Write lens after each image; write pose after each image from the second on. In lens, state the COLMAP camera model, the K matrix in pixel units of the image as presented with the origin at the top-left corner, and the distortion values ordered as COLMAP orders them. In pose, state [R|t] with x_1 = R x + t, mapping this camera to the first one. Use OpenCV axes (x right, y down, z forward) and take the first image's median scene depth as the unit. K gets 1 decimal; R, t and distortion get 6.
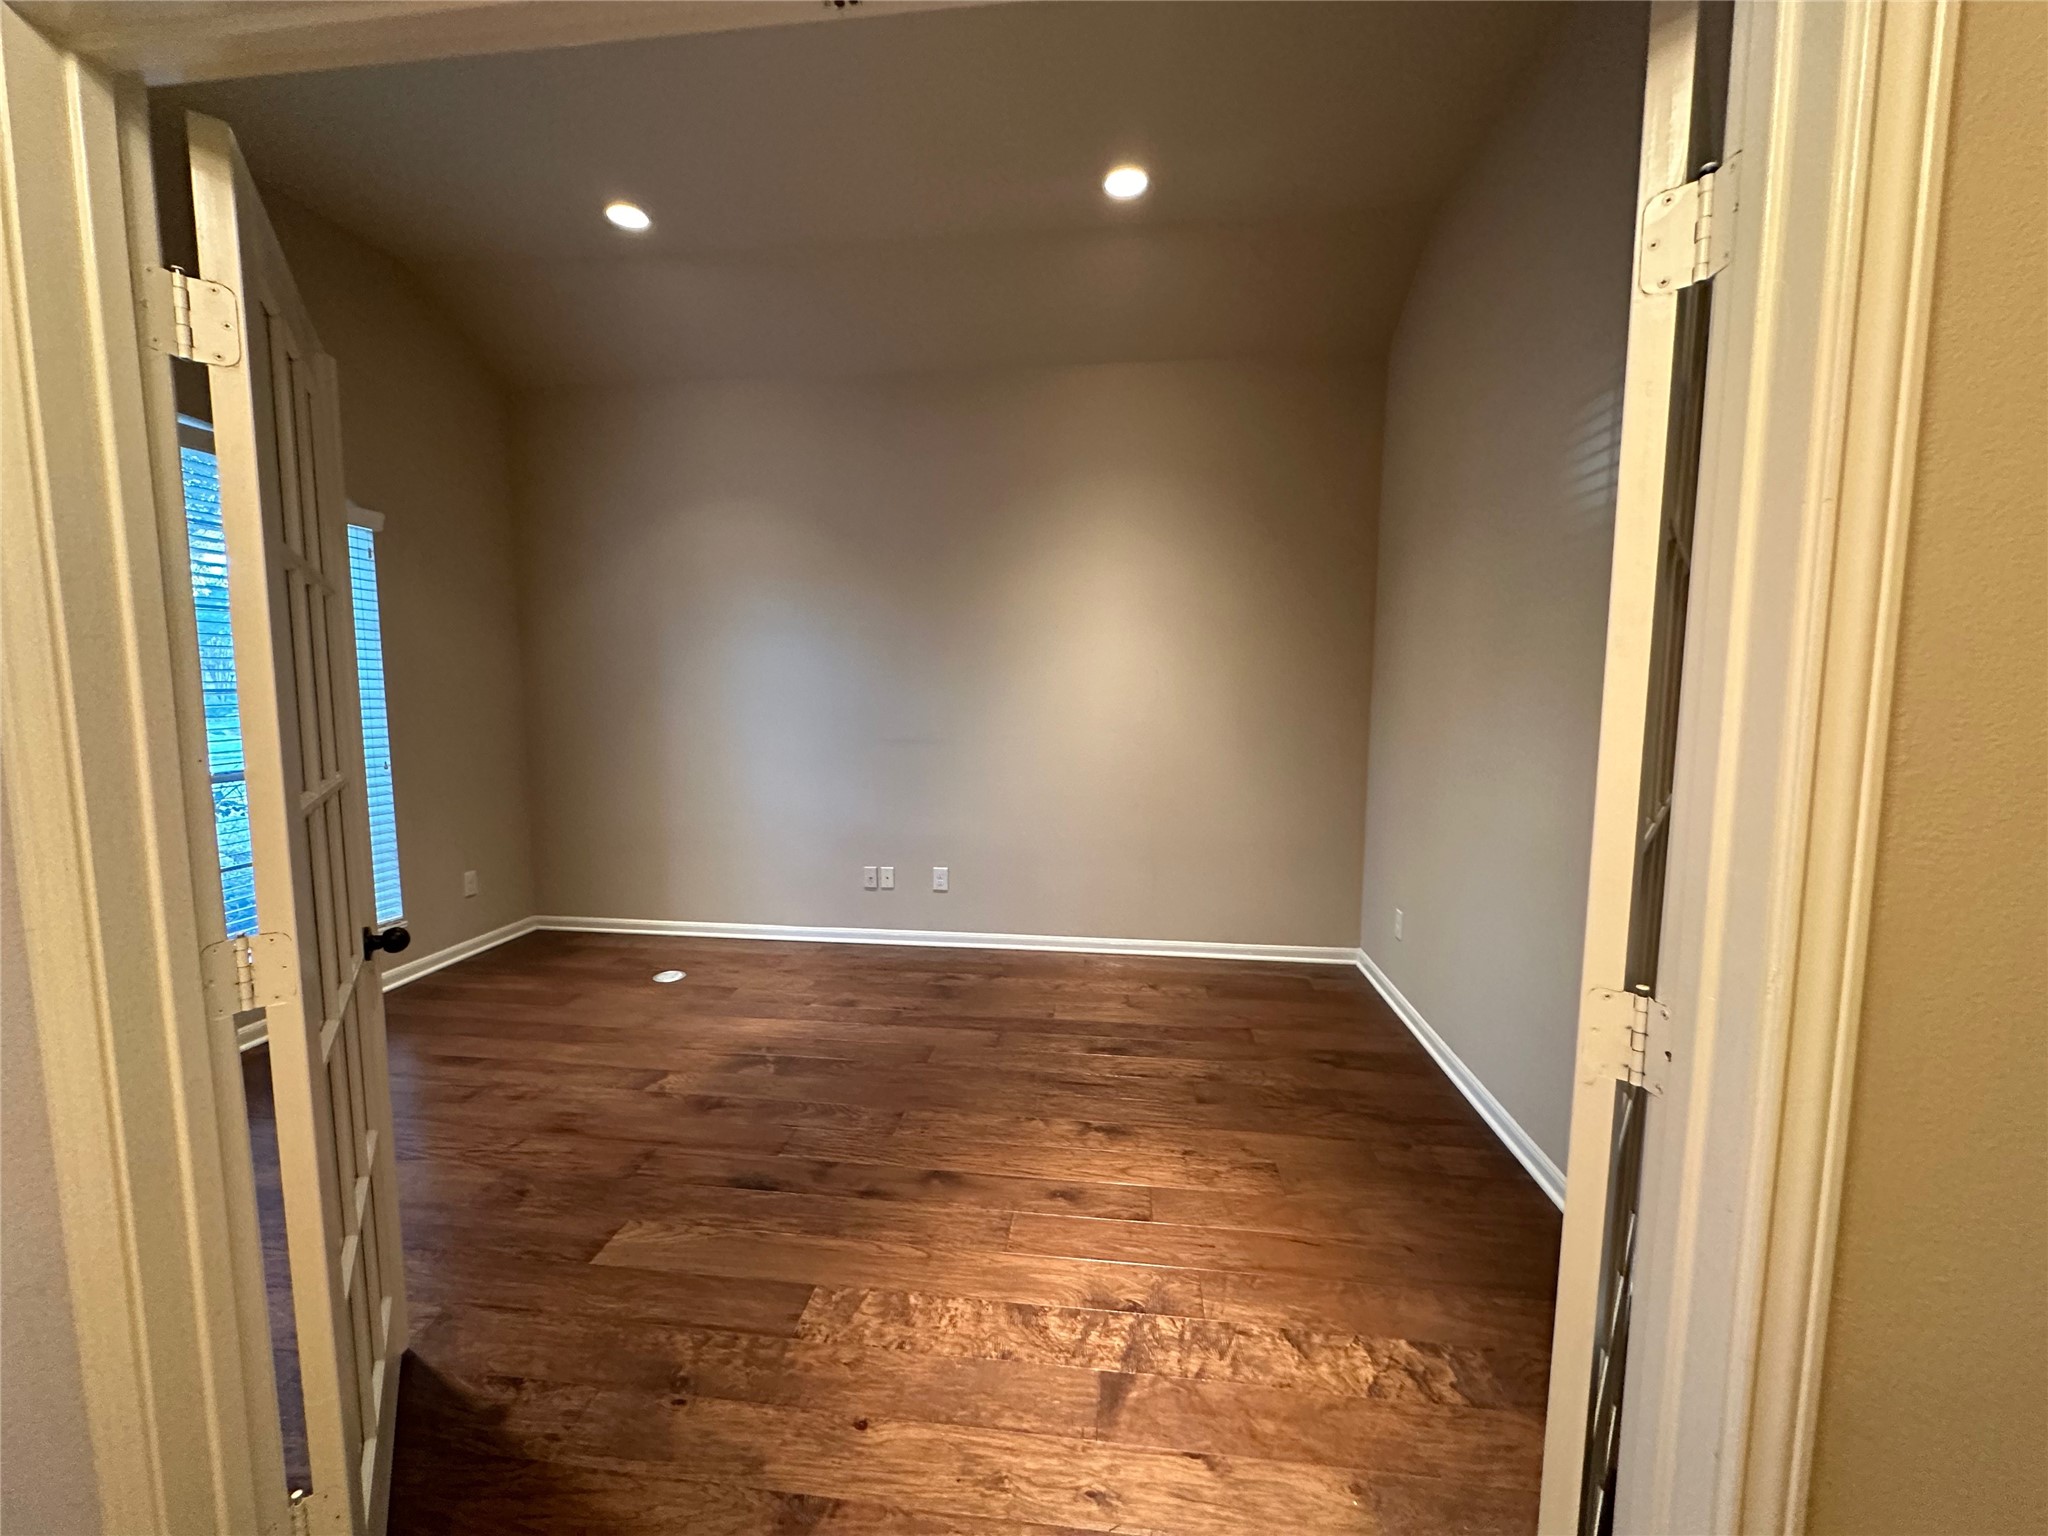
lens RADIAL K [[815.9, 0, 1021.1], [0, 815.9, 766.2], [0, 0, 1]] dist [-0.003144, -0.000496]
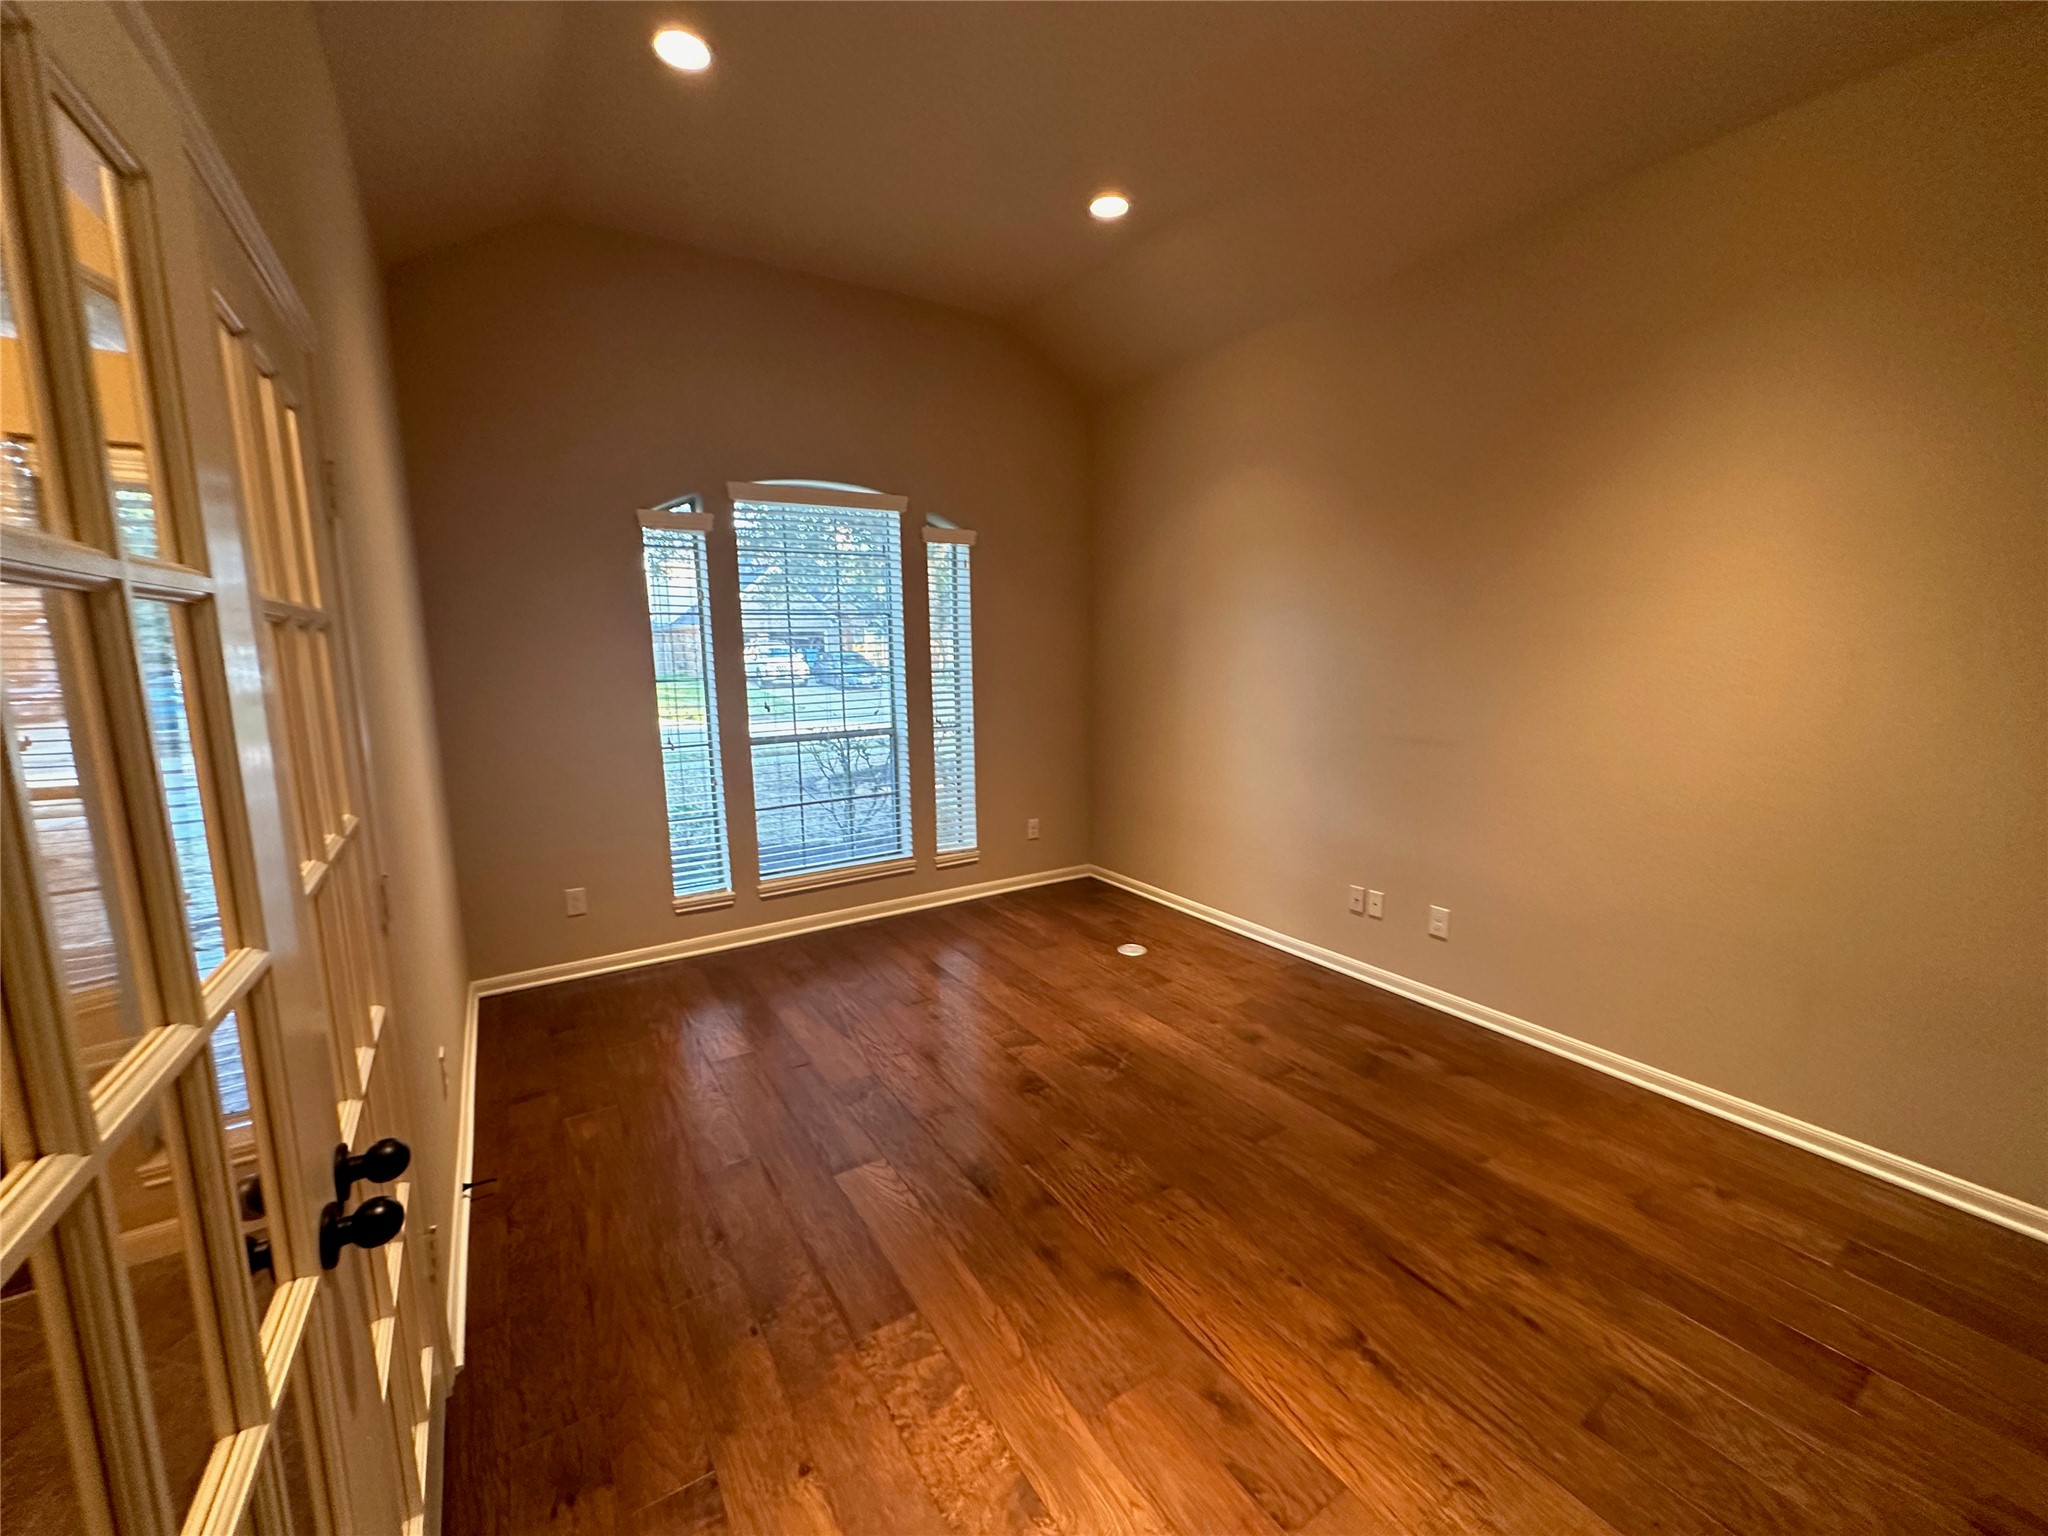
lens RADIAL K [[815.9, 0, 1021.1], [0, 815.9, 766.2], [0, 0, 1]] dist [-0.003144, -0.000496]
pose [[0.631788, 0.103032, -0.768263, 0.363255], [-0.061712, 0.994666, 0.082646, -0.074182], [0.772681, -0.004803, 0.634777, 0.335532]]
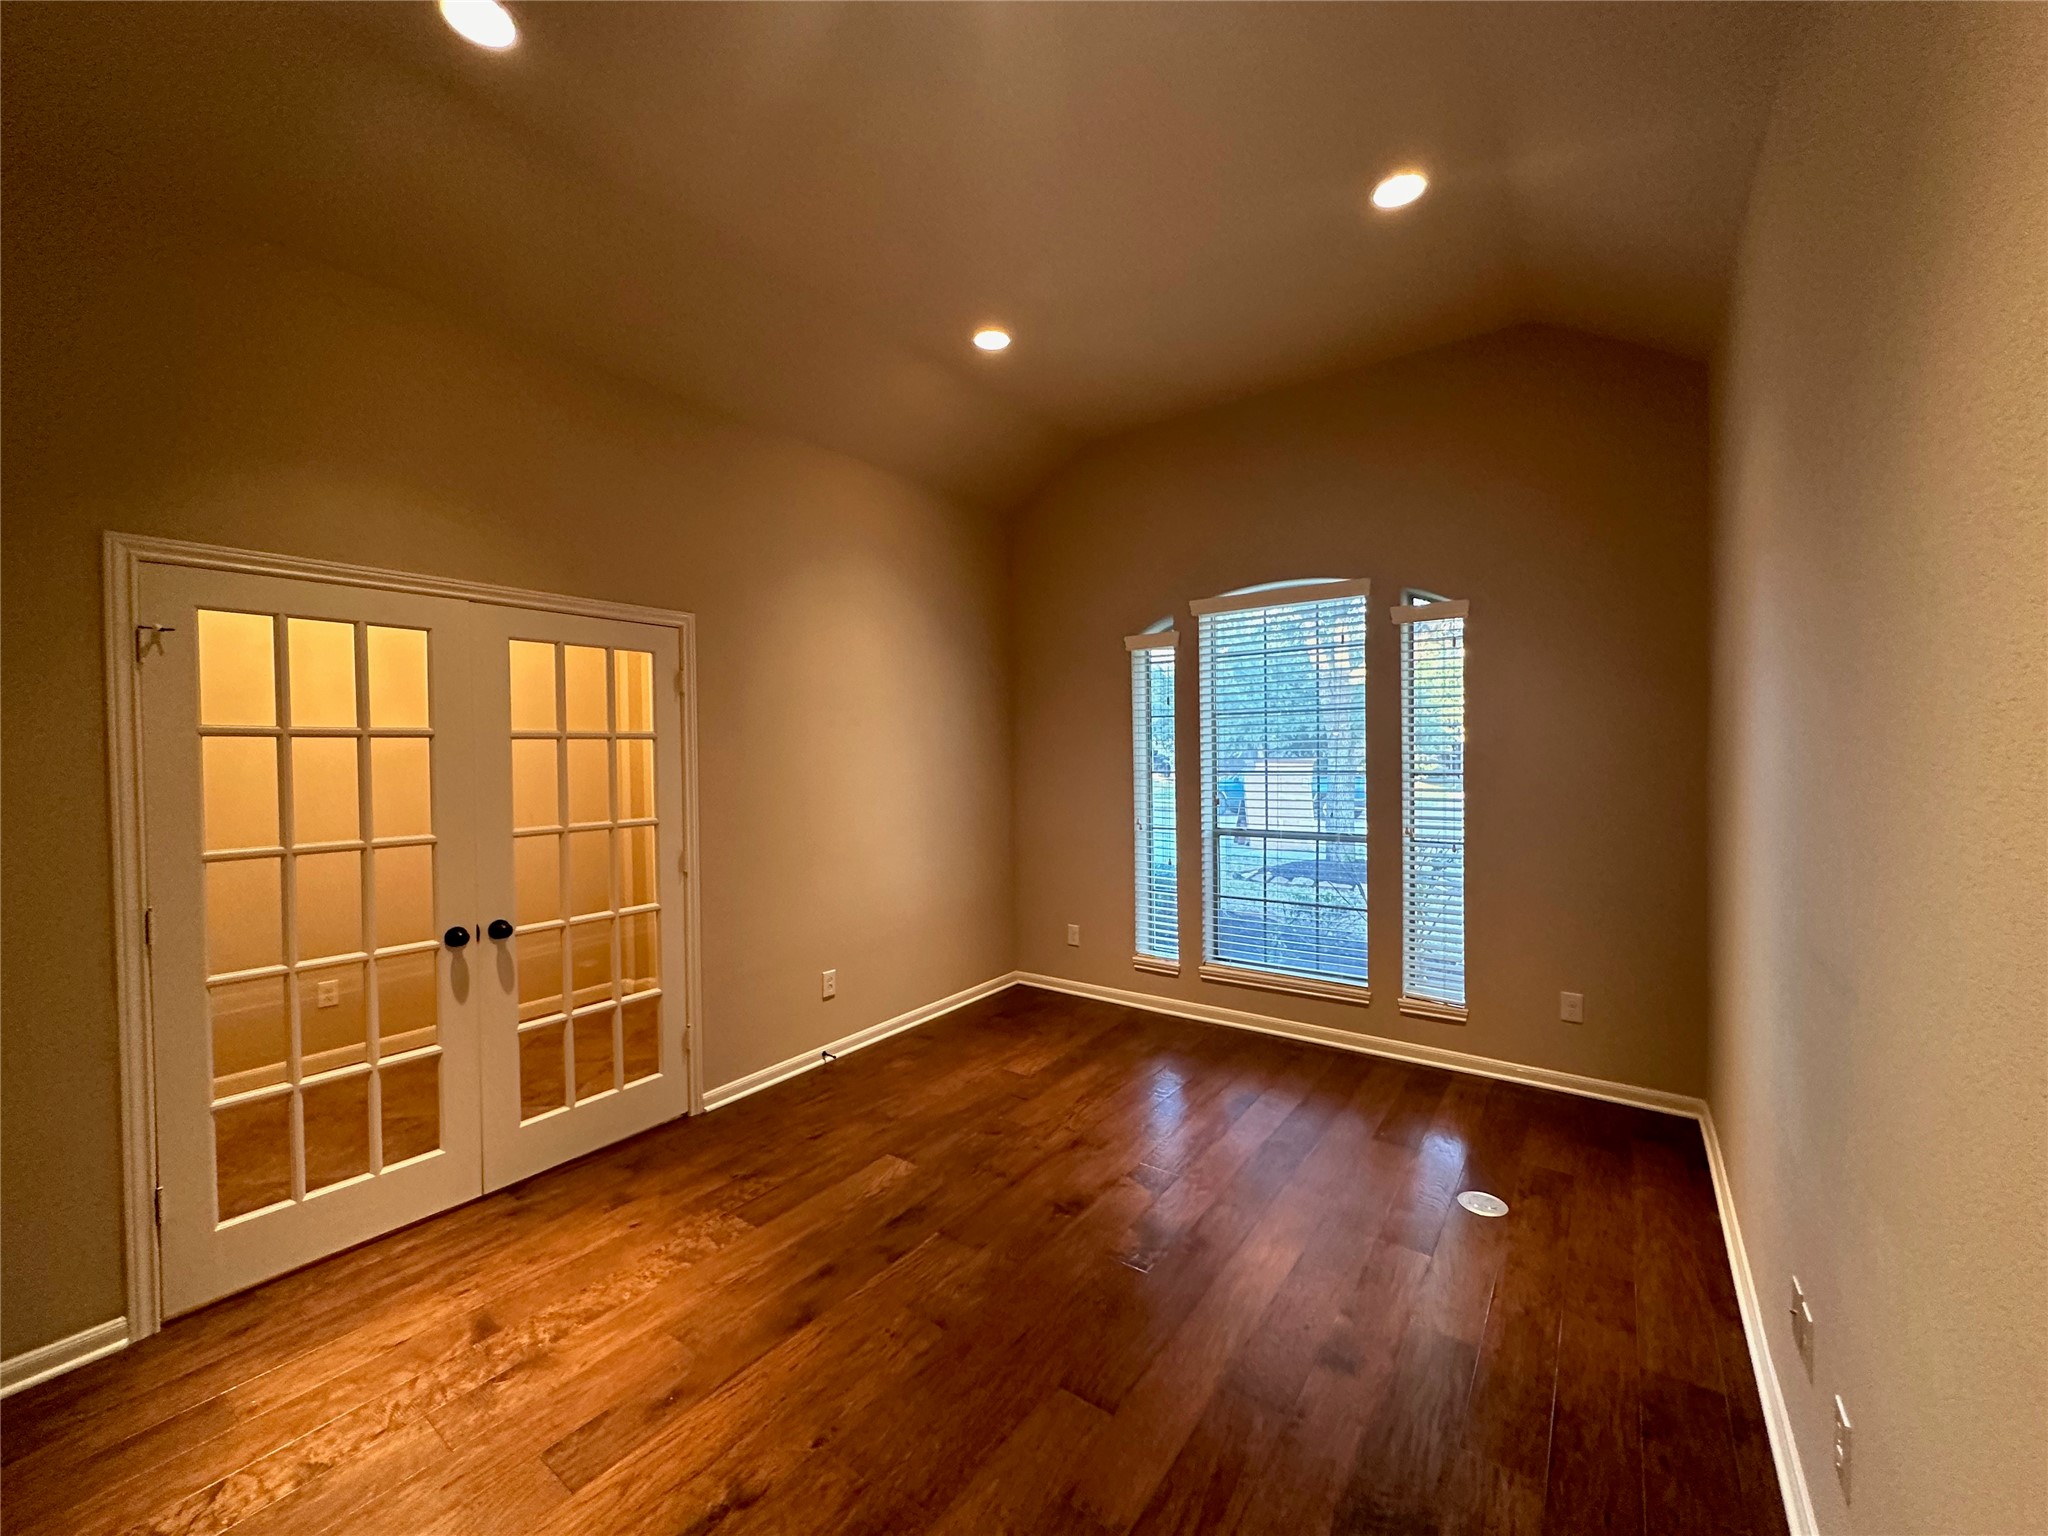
lens RADIAL K [[815.9, 0, 1021.1], [0, 815.9, 766.2], [0, 0, 1]] dist [-0.003144, -0.000496]
pose [[-0.485347, 0.020567, -0.874080, 0.491471], [-0.080423, 0.994435, 0.068055, -0.174425], [0.870615, 0.103327, -0.480992, 1.373095]]
